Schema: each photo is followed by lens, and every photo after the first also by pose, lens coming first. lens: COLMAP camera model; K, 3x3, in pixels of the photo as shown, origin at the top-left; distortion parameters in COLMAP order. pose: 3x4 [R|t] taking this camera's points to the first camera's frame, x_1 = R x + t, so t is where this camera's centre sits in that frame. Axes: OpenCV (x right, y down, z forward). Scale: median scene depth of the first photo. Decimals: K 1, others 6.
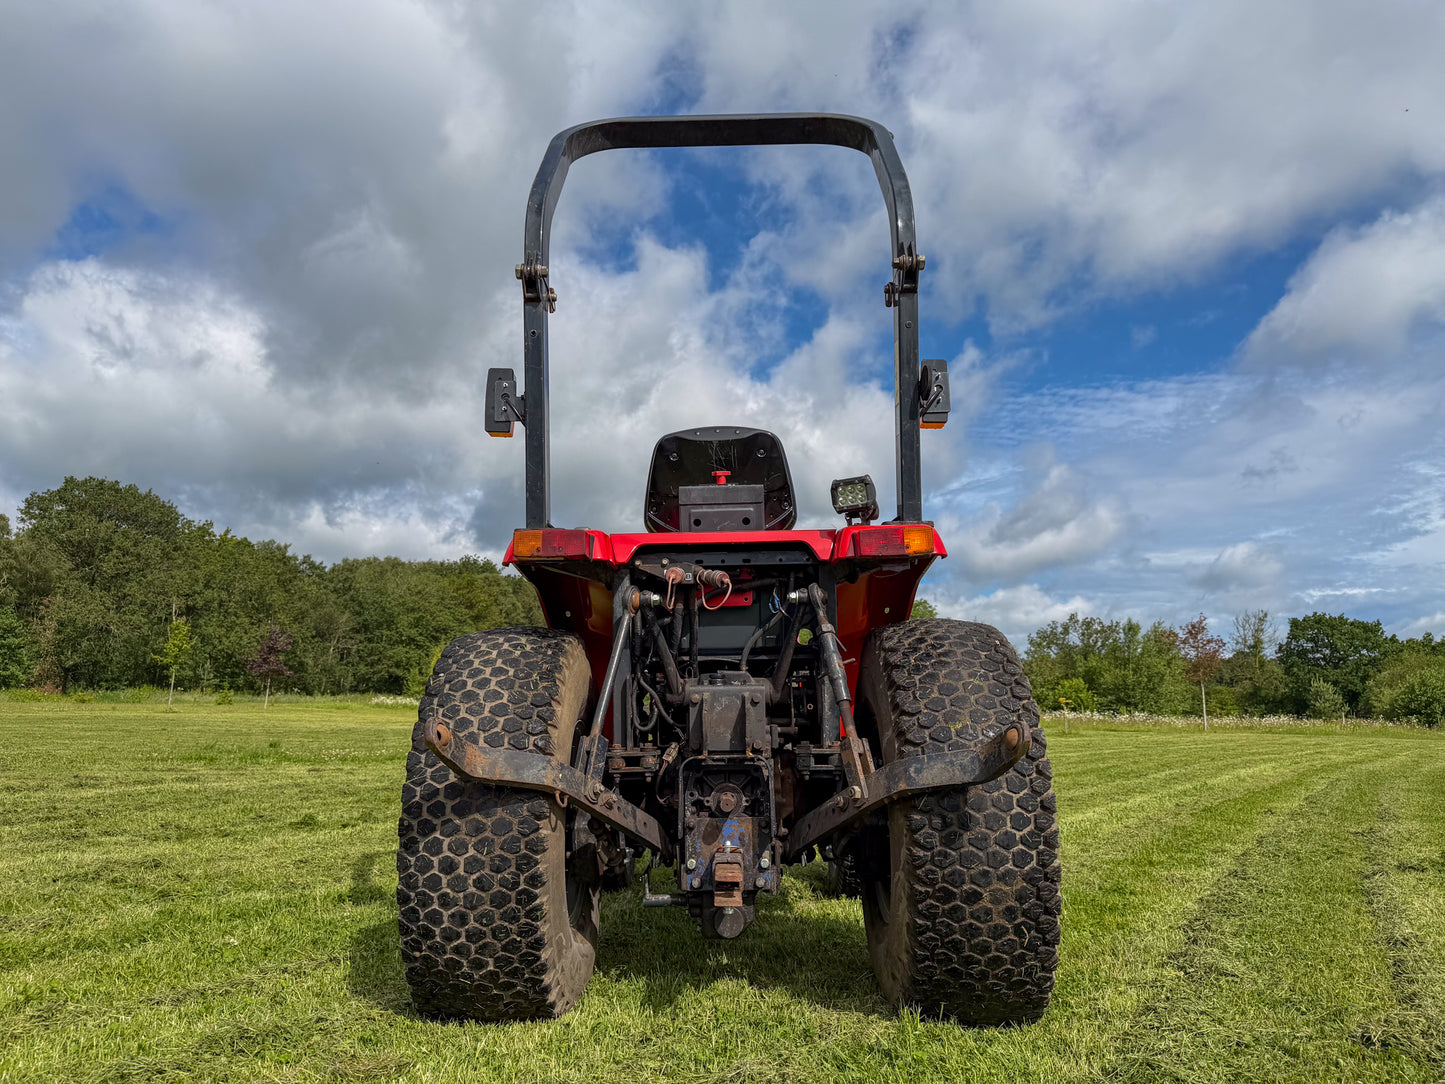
lens RADIAL K [[1016.5, 0, 729.8], [0, 1016.5, 535.8], [0, 0, 1]] dist [0.056074, -0.077928]
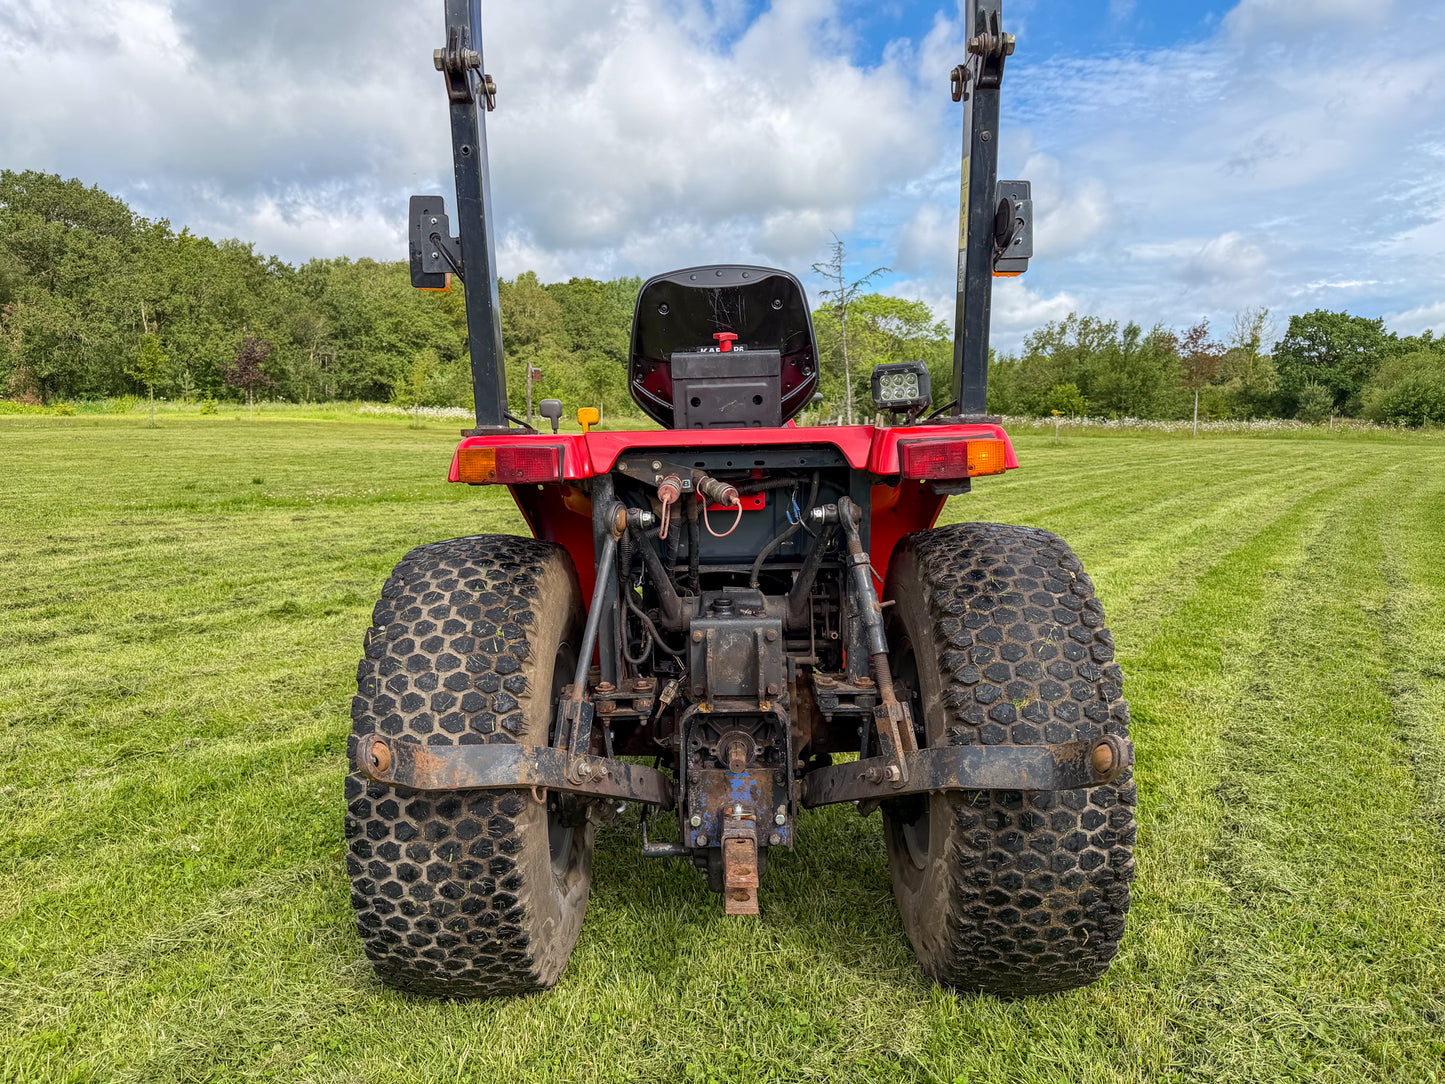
lens RADIAL K [[1020.6, 0, 727.5], [0, 1020.6, 544.2], [0, 0, 1]] dist [0.038690, -0.051269]
pose [[0.999955, -0.006163, 0.007206, -0.014572], [0.003760, 0.955380, 0.295356, -0.149927], [-0.008705, -0.295316, 0.955360, 0.224372]]
